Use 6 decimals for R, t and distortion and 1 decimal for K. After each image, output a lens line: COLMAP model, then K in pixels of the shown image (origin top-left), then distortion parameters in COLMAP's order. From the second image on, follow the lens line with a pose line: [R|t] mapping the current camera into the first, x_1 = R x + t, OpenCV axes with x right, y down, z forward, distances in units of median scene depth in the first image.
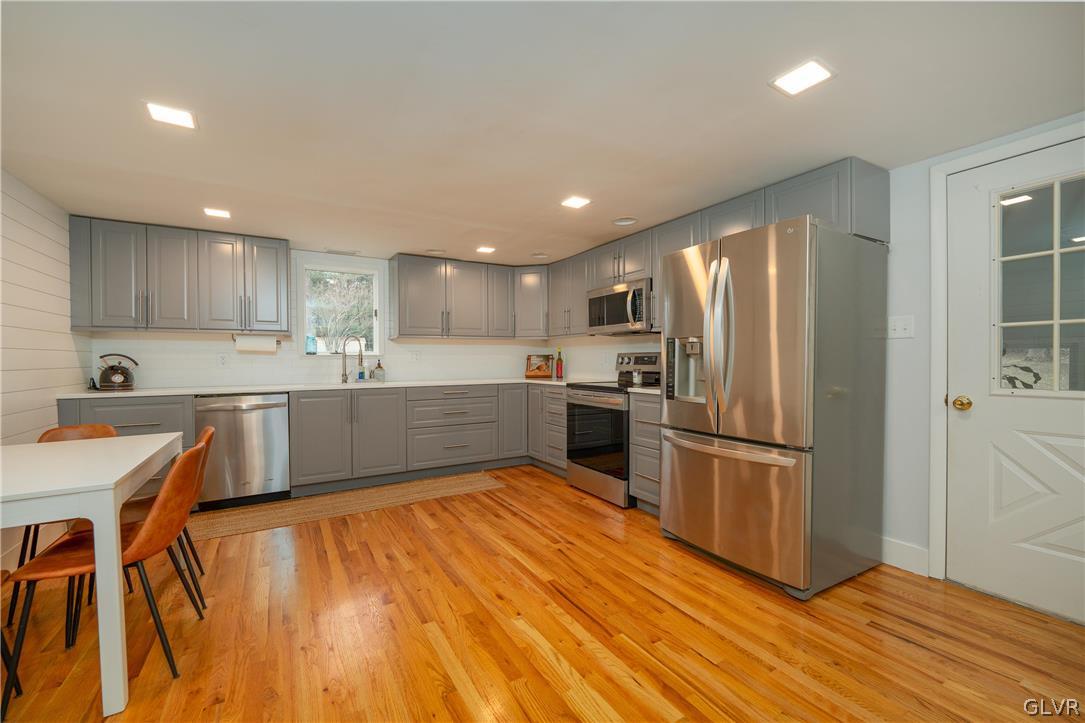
lens RADIAL K [[439.5, 0, 543.1], [0, 439.5, 362.4], [0, 0, 1]] dist [-0.003097, -0.000387]
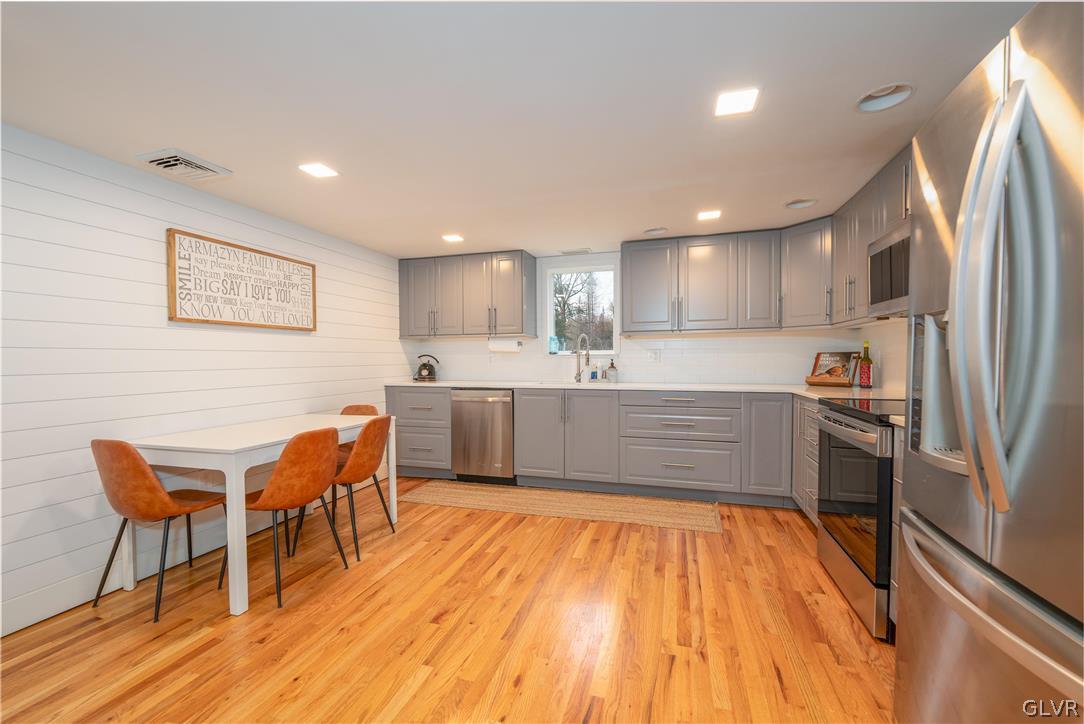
lens RADIAL K [[439.1, 0, 541.0], [0, 439.1, 366.4], [0, 0, 1]] dist [-0.003097, -0.000387]
pose [[0.668254, 0.015316, -0.743776, 0.287030], [-0.003999, 0.999848, 0.016996, -0.007448], [0.743923, -0.008384, 0.668213, 0.325555]]
